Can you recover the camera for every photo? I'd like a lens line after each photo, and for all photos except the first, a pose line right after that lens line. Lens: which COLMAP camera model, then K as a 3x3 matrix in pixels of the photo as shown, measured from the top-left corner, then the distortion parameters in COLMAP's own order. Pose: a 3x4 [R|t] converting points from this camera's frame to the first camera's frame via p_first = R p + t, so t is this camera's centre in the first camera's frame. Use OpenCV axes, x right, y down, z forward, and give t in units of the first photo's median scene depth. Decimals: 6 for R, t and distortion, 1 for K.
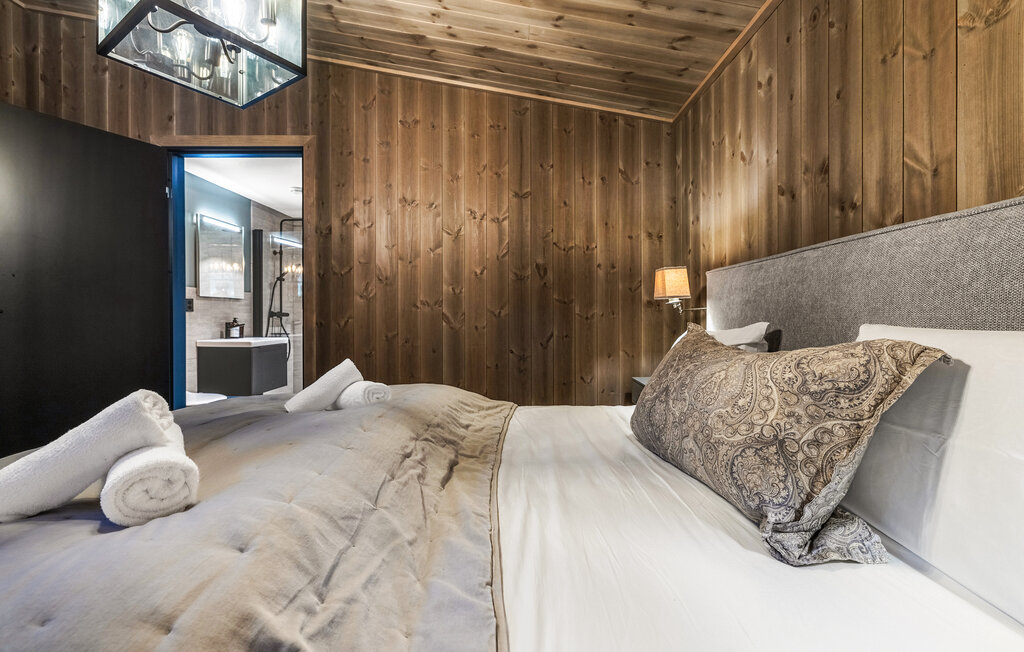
lens RADIAL K [[437.6, 0, 512.5], [0, 437.6, 319.9], [0, 0, 1]] dist [-0.005265, 0.000195]
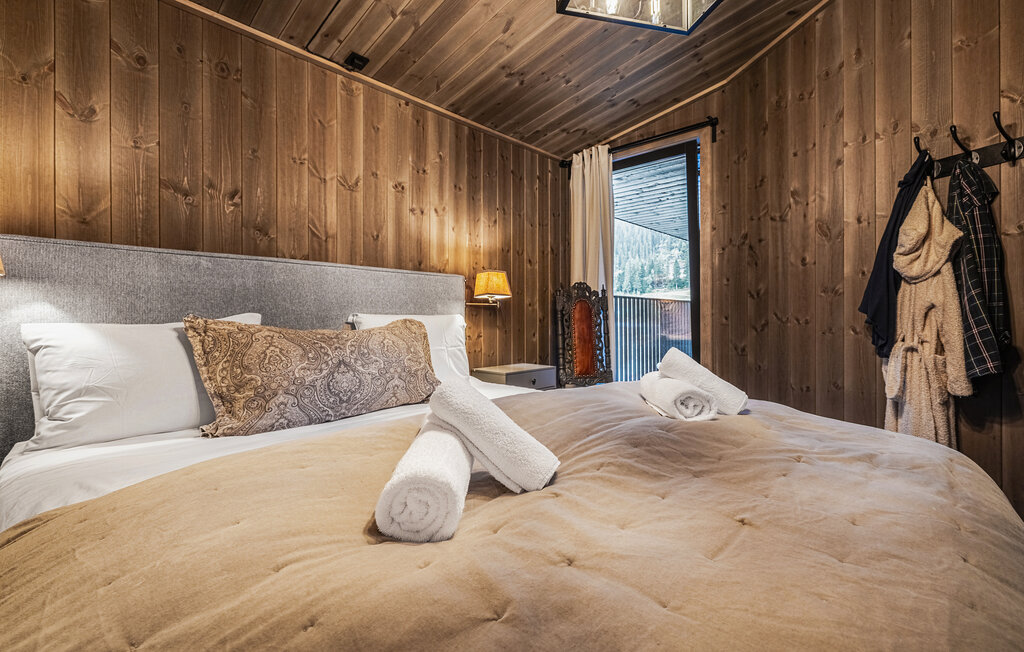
lens RADIAL K [[443.7, 0, 513.4], [0, 443.7, 311.1], [0, 0, 1]] dist [0.000638, 0.000665]
pose [[-0.728551, 0.009907, 0.684920, -0.420414], [0.003115, 0.999933, -0.011150, 0.008965], [-0.684984, -0.005990, -0.728533, 0.728146]]
